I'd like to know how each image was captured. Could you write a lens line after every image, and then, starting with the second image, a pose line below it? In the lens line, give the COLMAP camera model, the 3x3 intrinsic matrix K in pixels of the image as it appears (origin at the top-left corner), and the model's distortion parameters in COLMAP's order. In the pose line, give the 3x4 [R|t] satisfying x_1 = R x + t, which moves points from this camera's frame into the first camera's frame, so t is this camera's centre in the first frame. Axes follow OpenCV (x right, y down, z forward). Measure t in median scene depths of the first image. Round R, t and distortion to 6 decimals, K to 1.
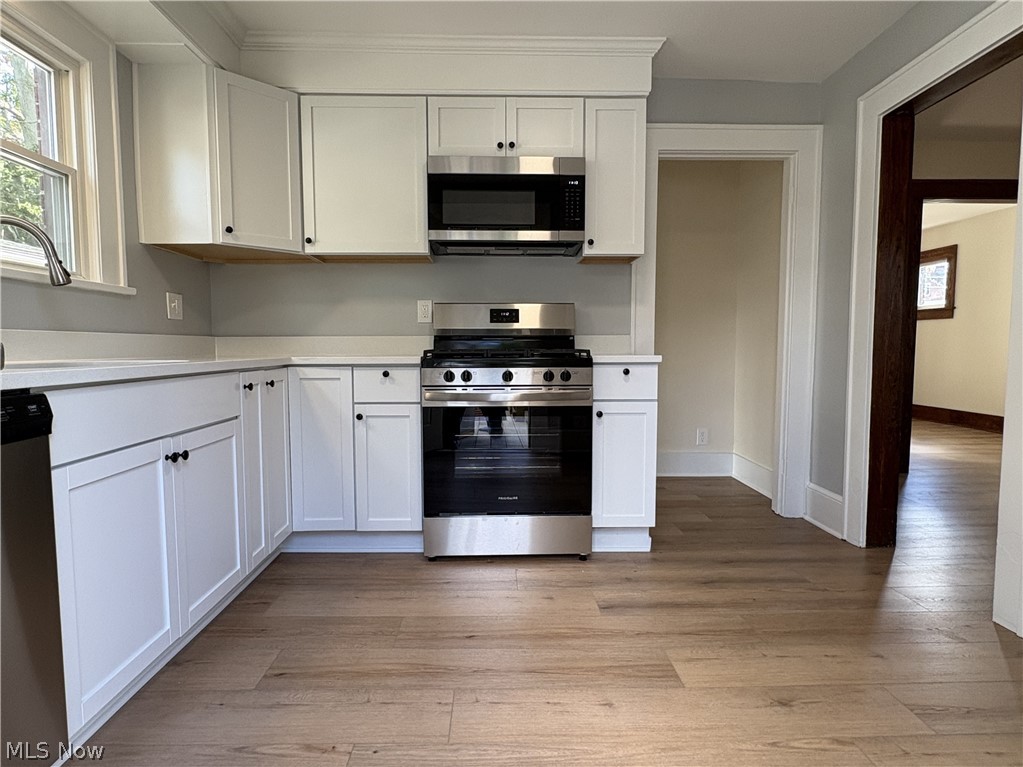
lens RADIAL K [[574.2, 0, 511.5], [0, 574.2, 383.5], [0, 0, 1]] dist [0.000125, 0.000121]
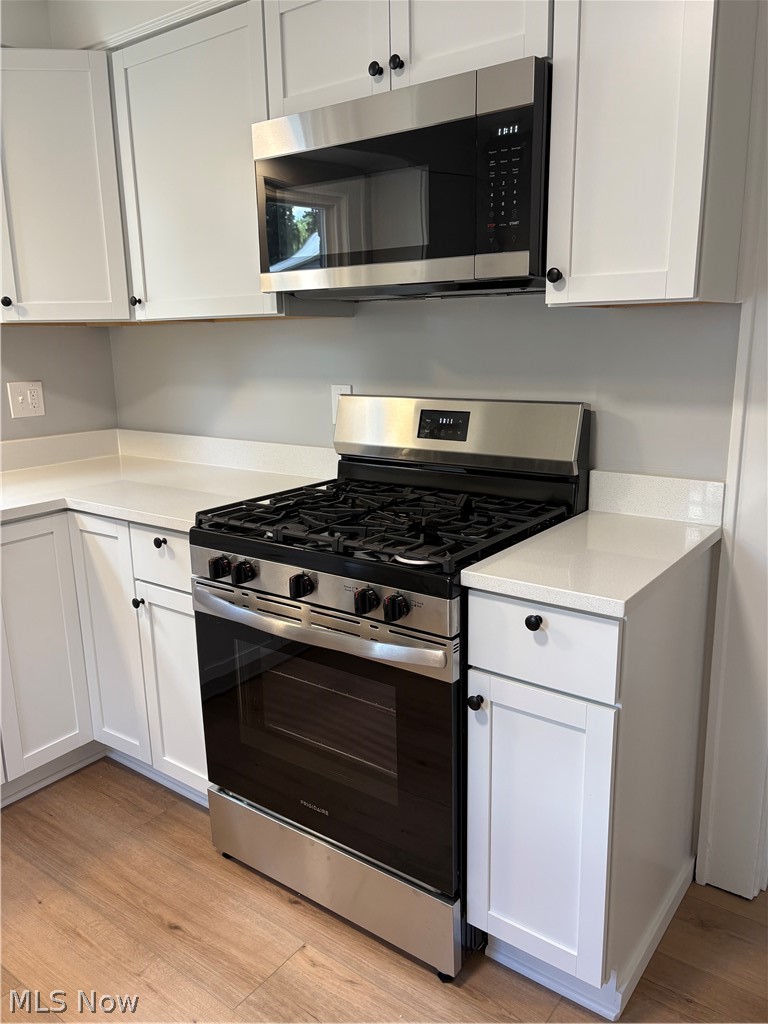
lens RADIAL K [[777.7, 0, 384.0], [0, 777.7, 512.0], [0, 0, 1]] dist [0.015878, 0.000650]
pose [[0.783971, 0.126316, -0.607811, 0.410547], [-0.027192, 0.985128, 0.169658, -0.174570], [0.620202, -0.116479, 0.775746, 0.483428]]
